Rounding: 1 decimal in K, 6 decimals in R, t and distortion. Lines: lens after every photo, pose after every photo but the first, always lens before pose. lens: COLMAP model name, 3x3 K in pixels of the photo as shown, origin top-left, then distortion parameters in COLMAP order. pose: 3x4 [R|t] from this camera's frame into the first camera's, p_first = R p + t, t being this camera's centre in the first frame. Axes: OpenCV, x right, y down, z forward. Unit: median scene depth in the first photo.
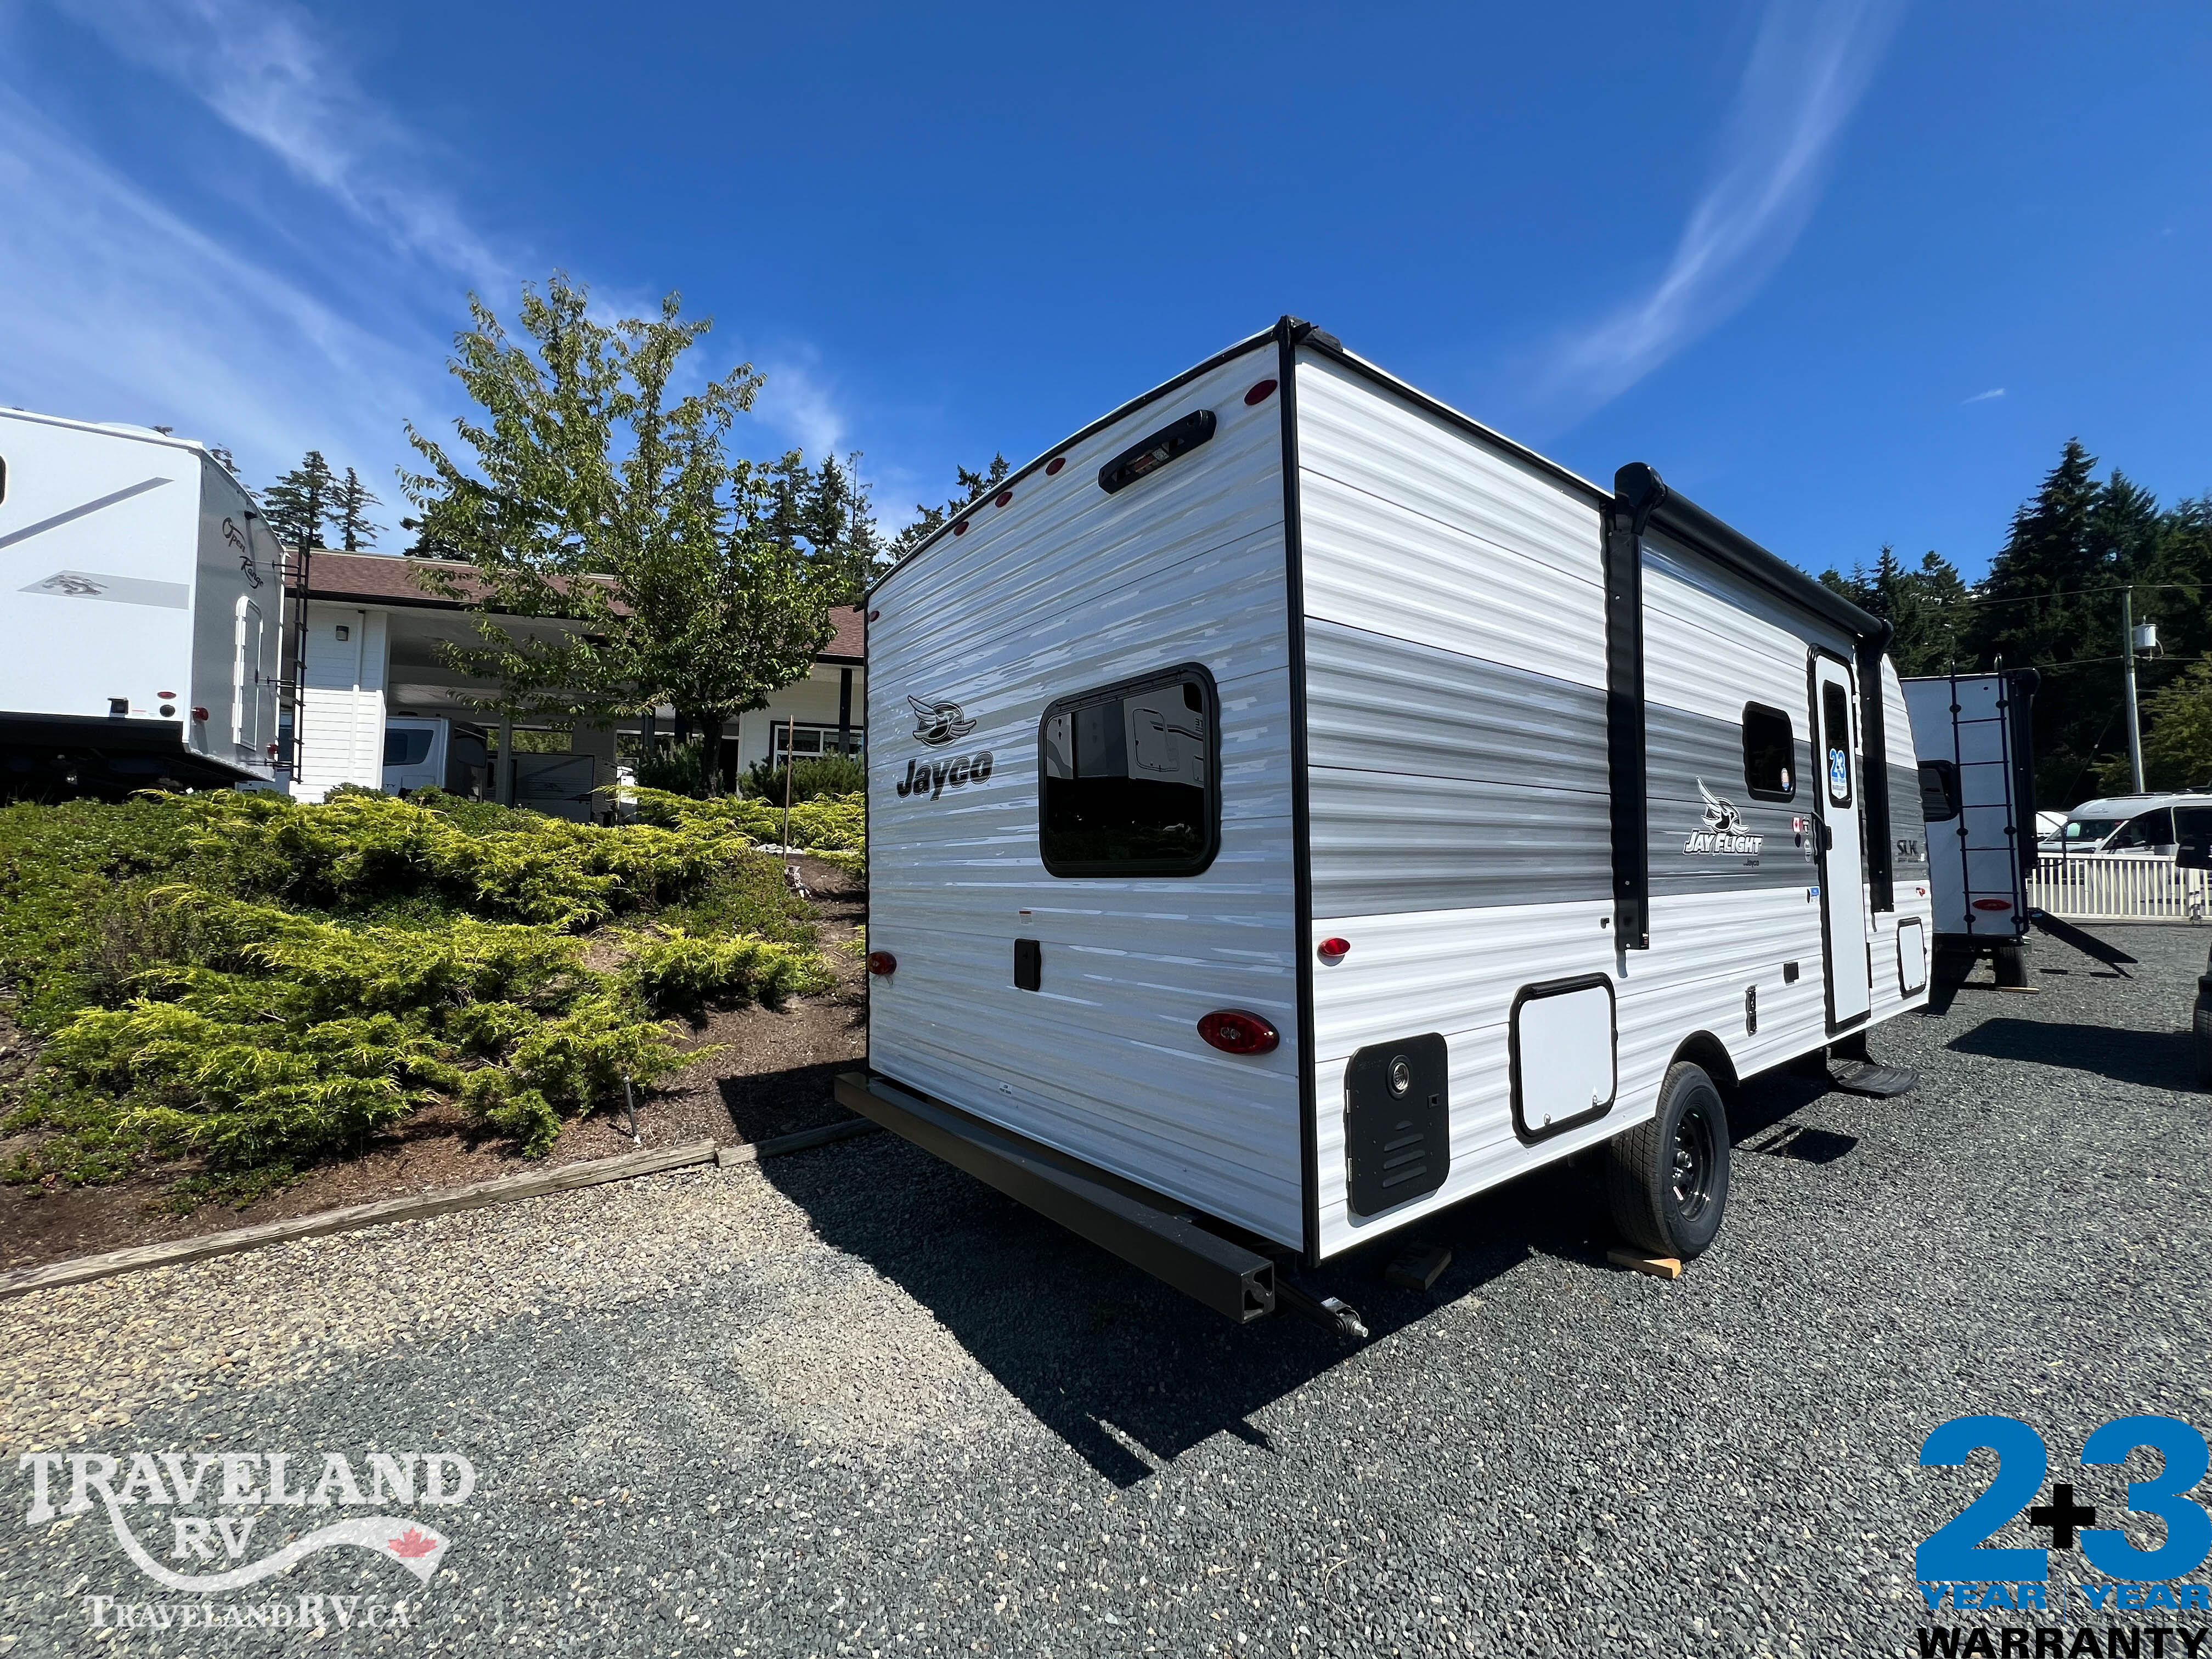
lens RADIAL K [[890.3, 0, 1109.2], [0, 890.3, 830.2], [0, 0, 1]] dist [-0.002511, 0.000033]
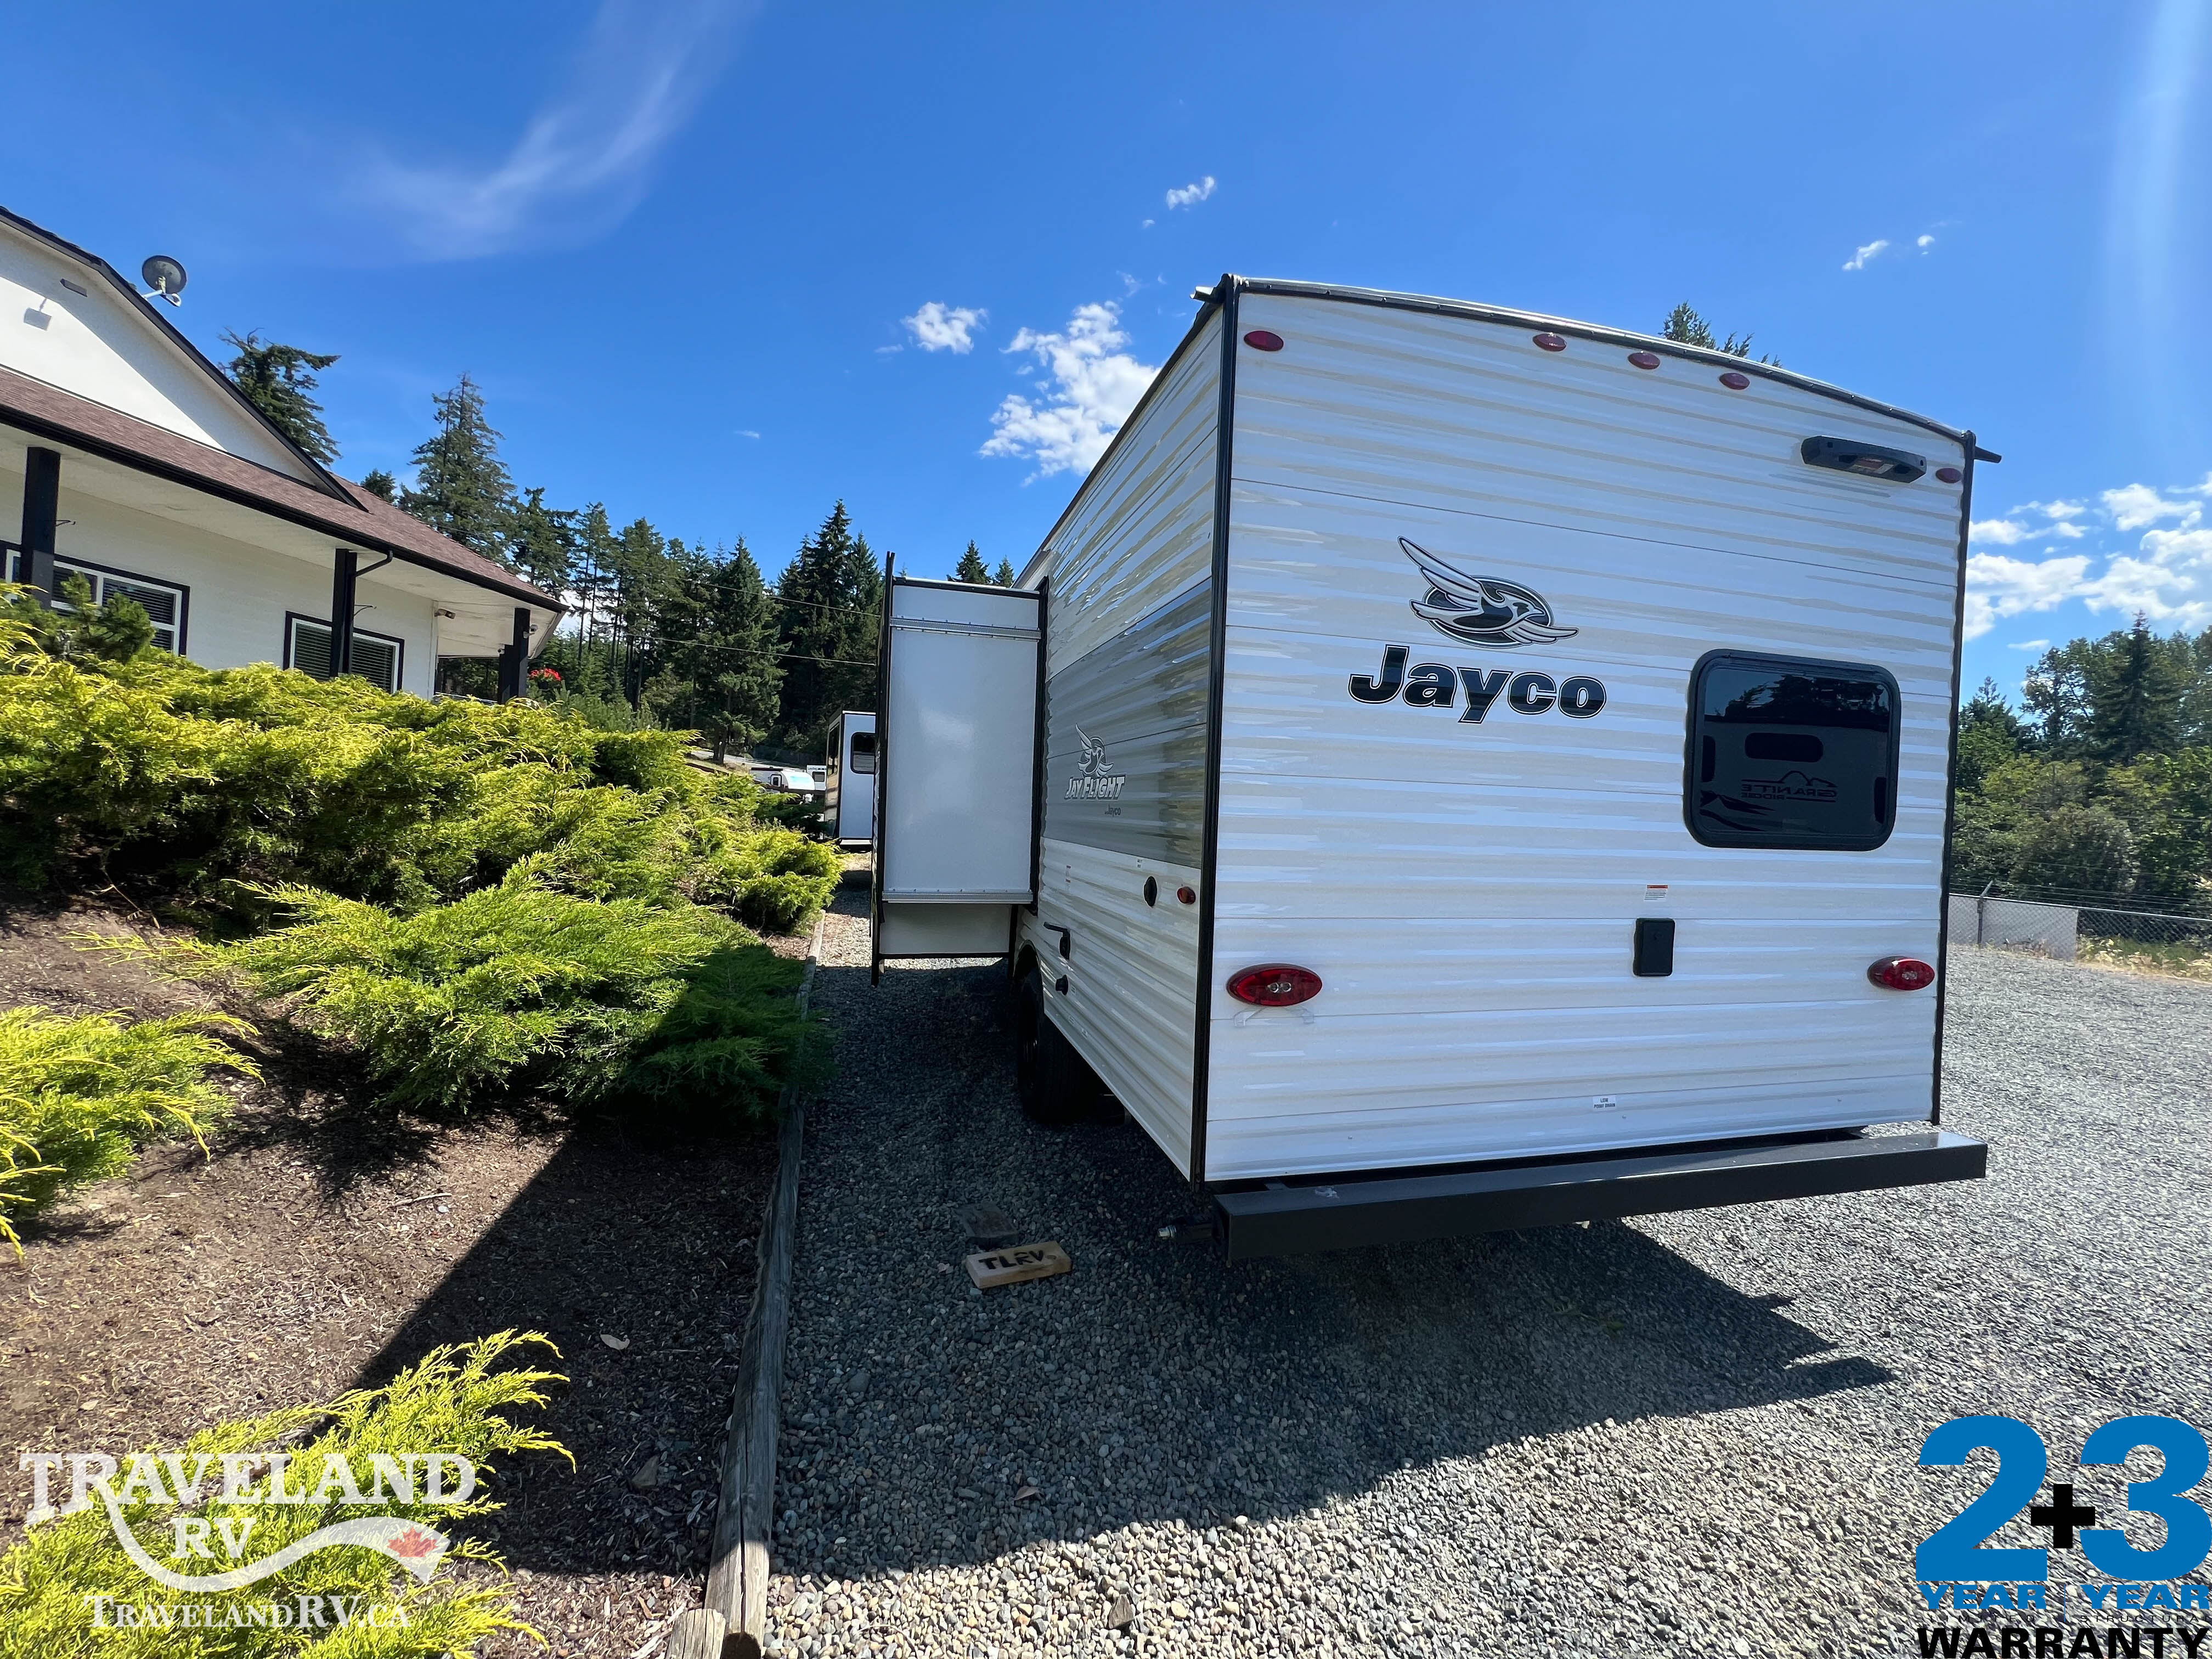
lens RADIAL K [[884.8, 0, 1106.0], [0, 884.8, 829.5], [0, 0, 1]] dist [-0.002438, 0.000423]
pose [[0.371591, 0.003918, 0.928388, -0.878944], [-0.081584, 0.996260, 0.028450, 0.047062], [-0.924805, -0.086314, 0.370521, 0.968506]]
